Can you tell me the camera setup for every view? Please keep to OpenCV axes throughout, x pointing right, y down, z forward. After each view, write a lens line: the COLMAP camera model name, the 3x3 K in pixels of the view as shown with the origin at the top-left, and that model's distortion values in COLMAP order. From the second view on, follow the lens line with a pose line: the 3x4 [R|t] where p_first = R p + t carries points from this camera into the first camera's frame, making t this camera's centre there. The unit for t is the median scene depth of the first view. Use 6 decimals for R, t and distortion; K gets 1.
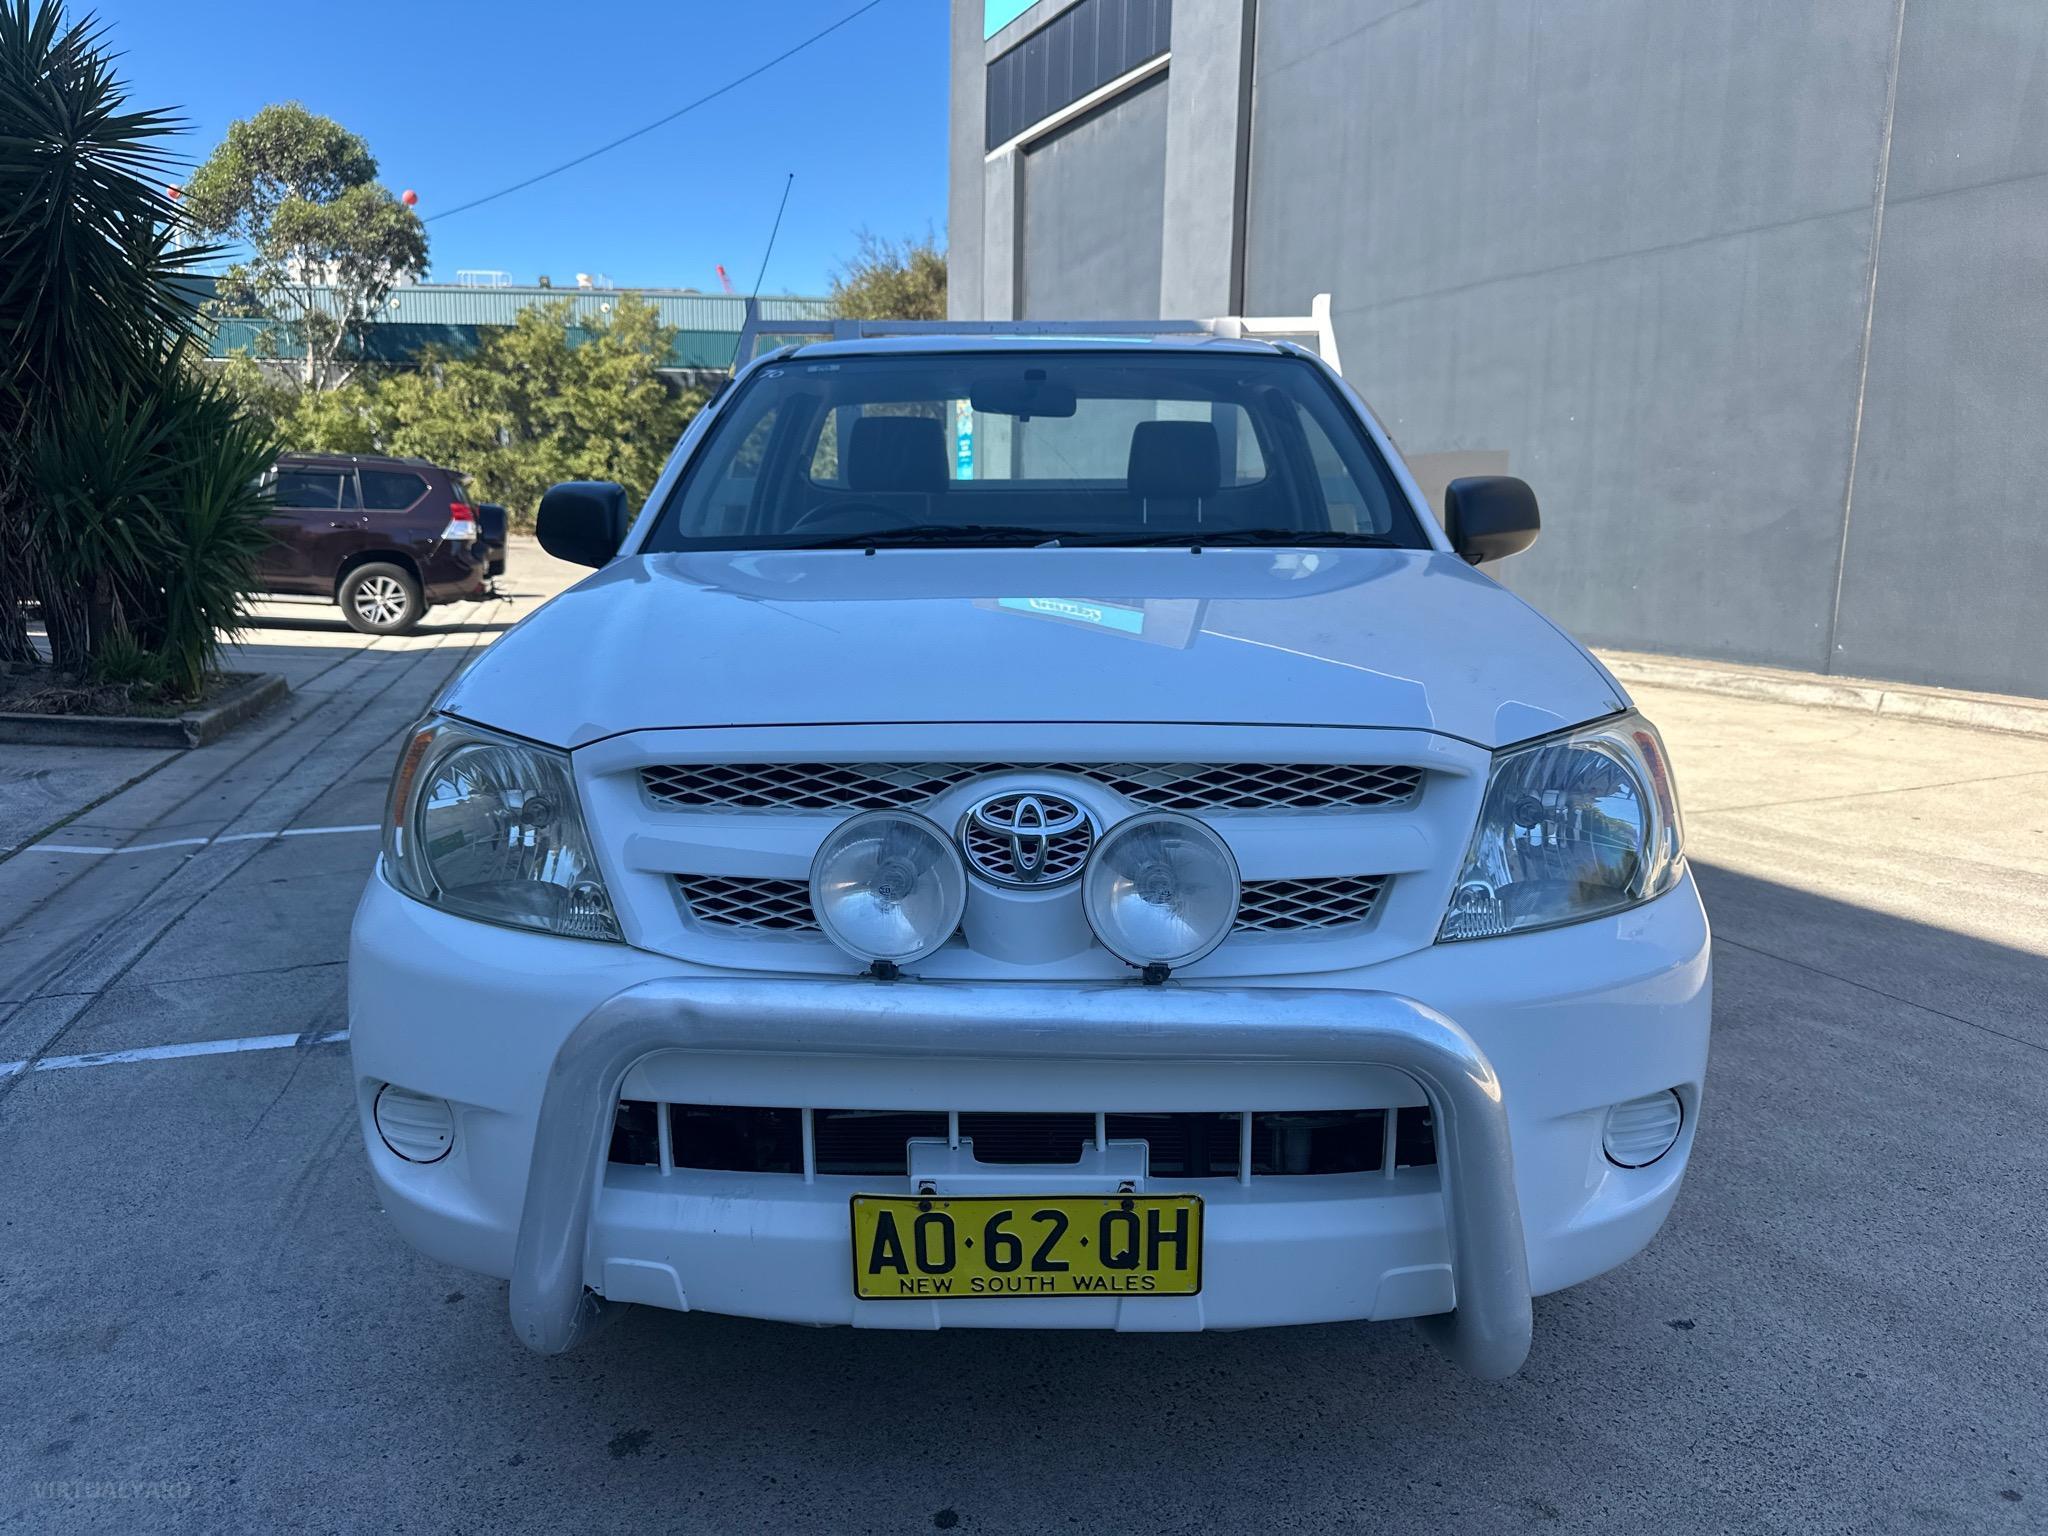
lens RADIAL K [[1462.7, 0, 1019.7], [0, 1462.7, 766.6], [0, 0, 1]] dist [0.010351, -0.018479]
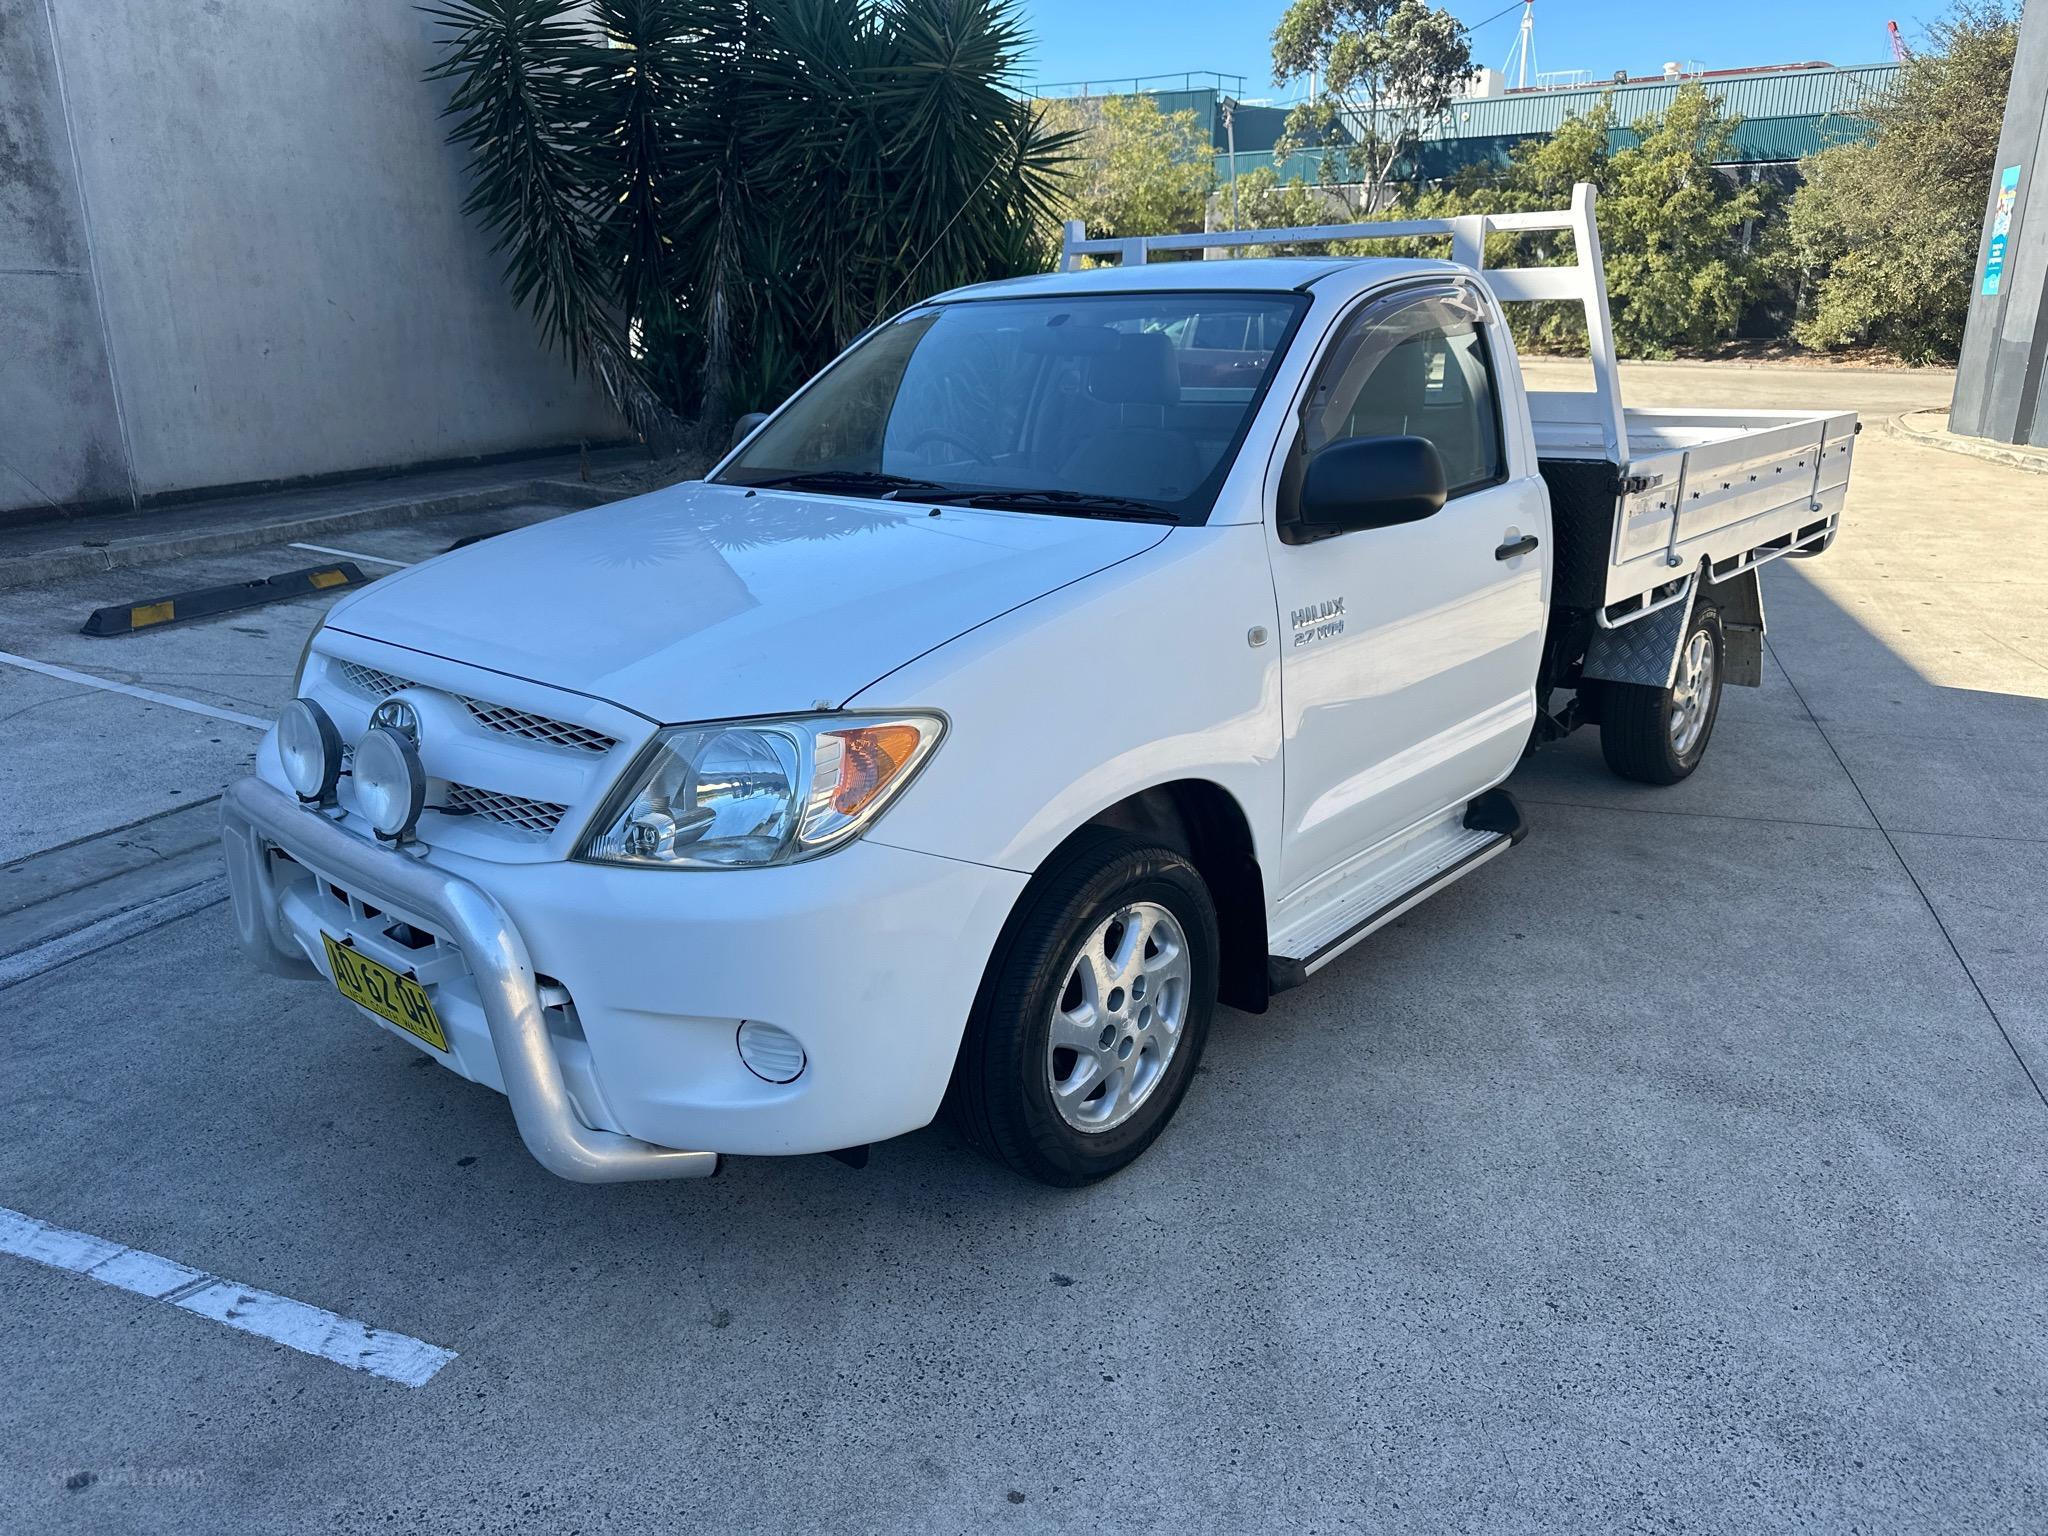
lens RADIAL K [[1462.7, 0, 1019.7], [0, 1462.7, 766.6], [0, 0, 1]] dist [0.010351, -0.018479]
pose [[0.761272, 0.178441, -0.623397, 0.403375], [-0.099592, 0.982159, 0.159515, -0.062800], [0.640739, -0.059349, 0.765461, 0.068988]]
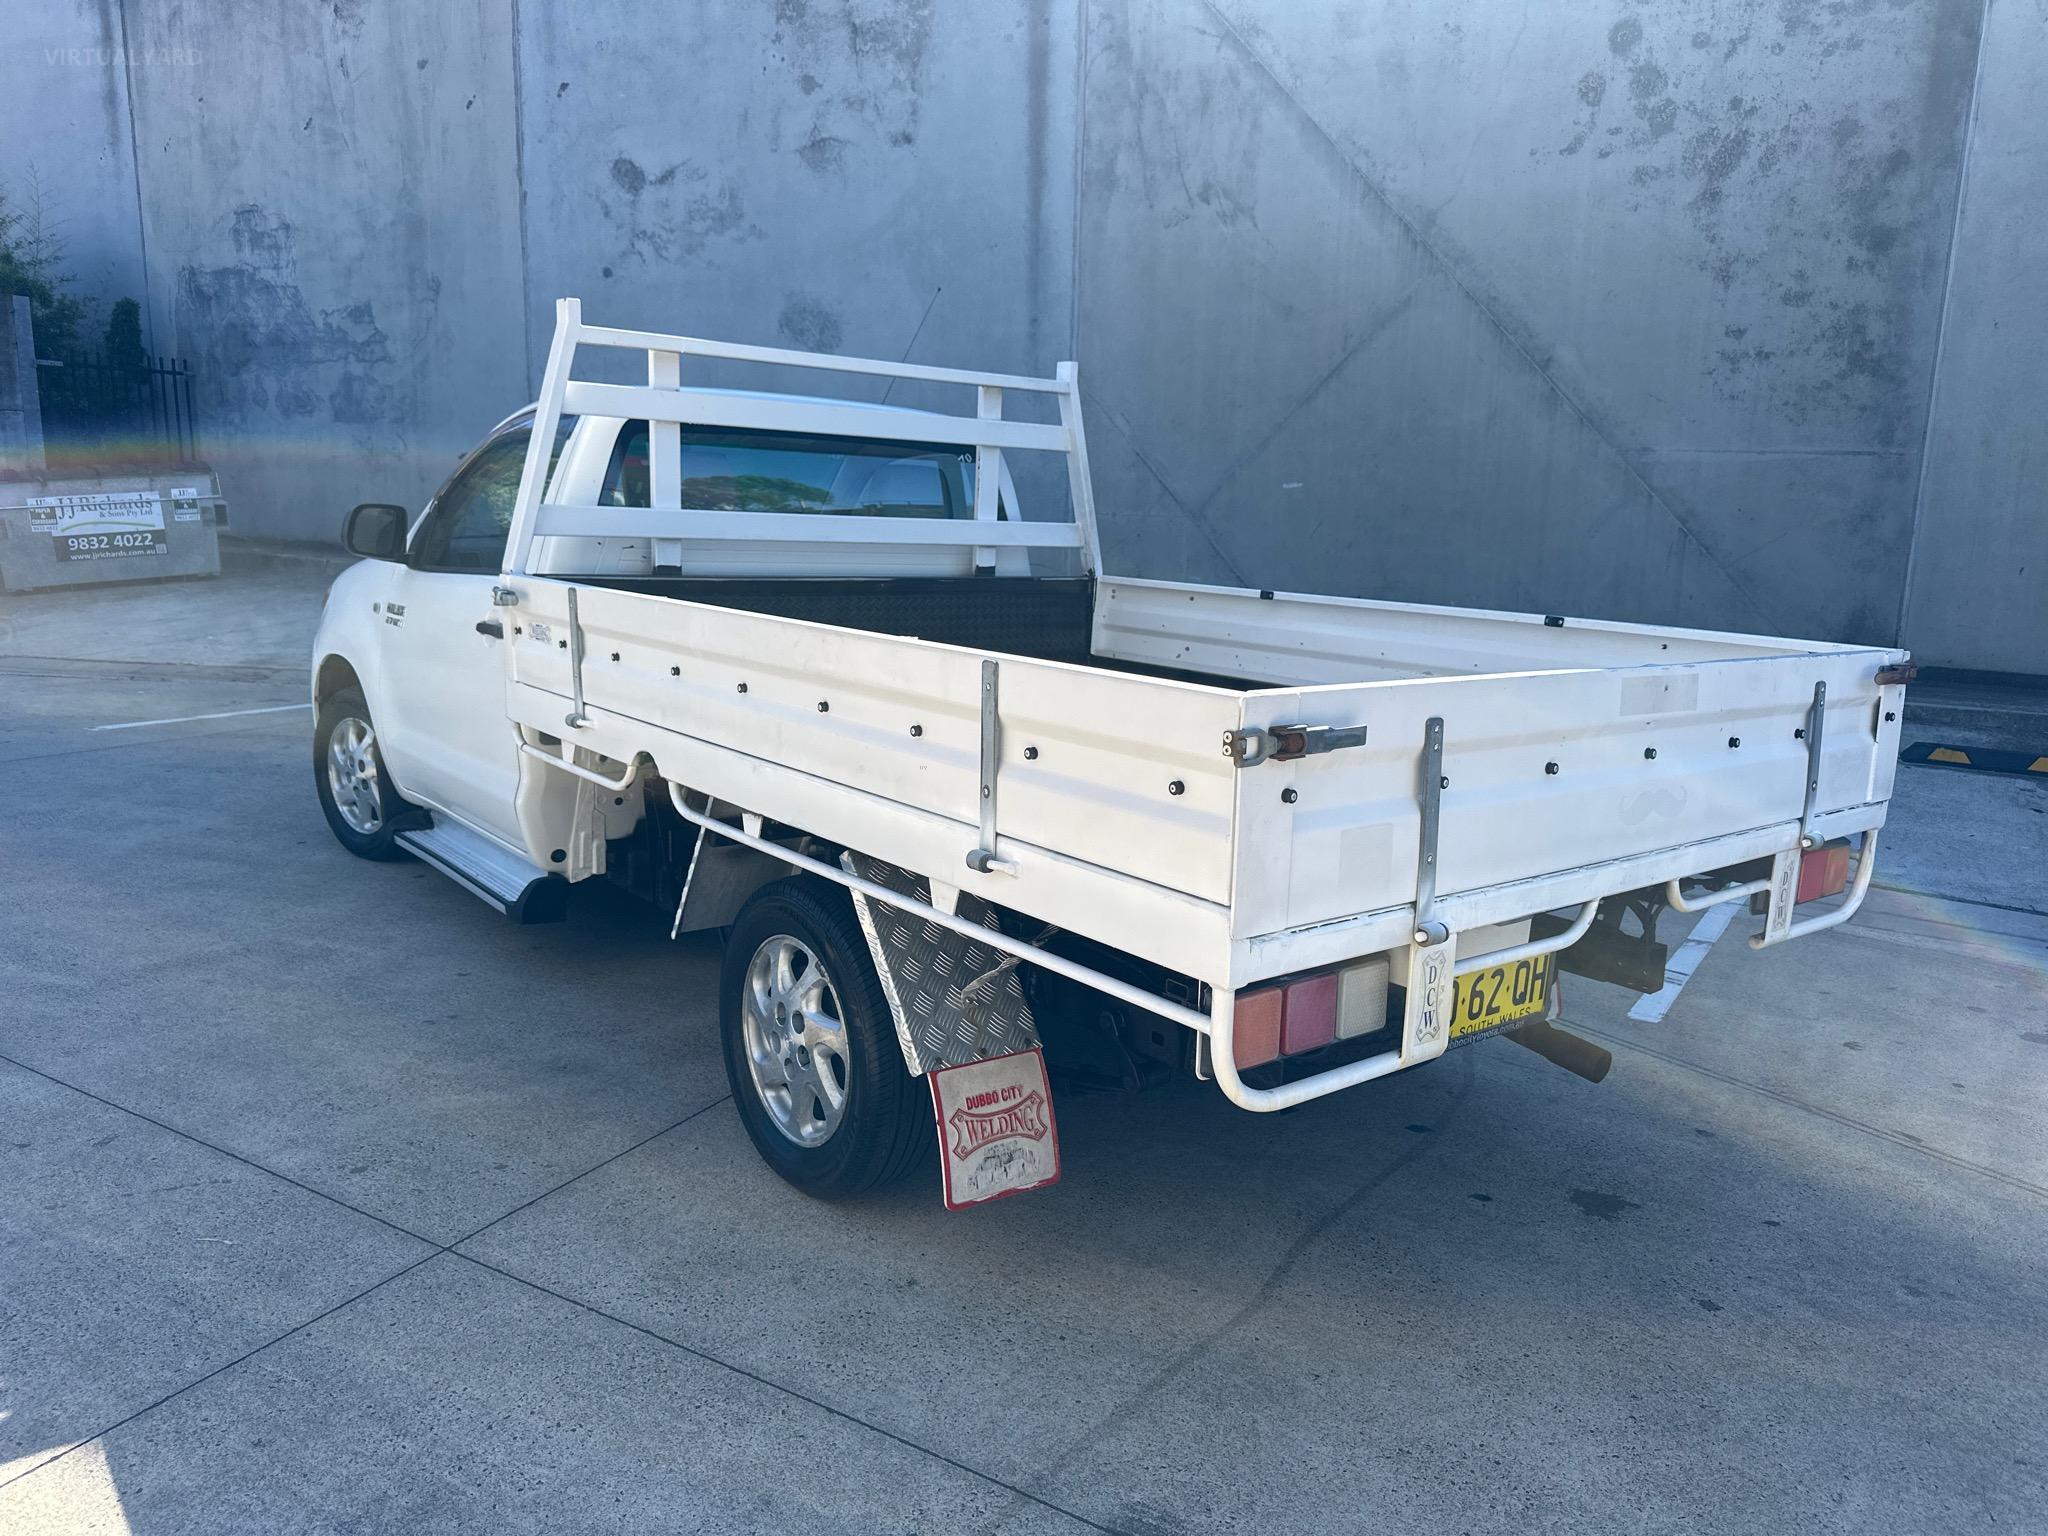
lens RADIAL K [[1467.8, 0, 1036.1], [0, 1467.8, 753.0], [0, 0, 1]] dist [0.021131, -0.026340]
pose [[-0.770011, 0.084377, -0.632427, 0.415453], [-0.142253, 0.943563, 0.299088, -0.280094], [0.621971, 0.320266, -0.714551, 1.404570]]
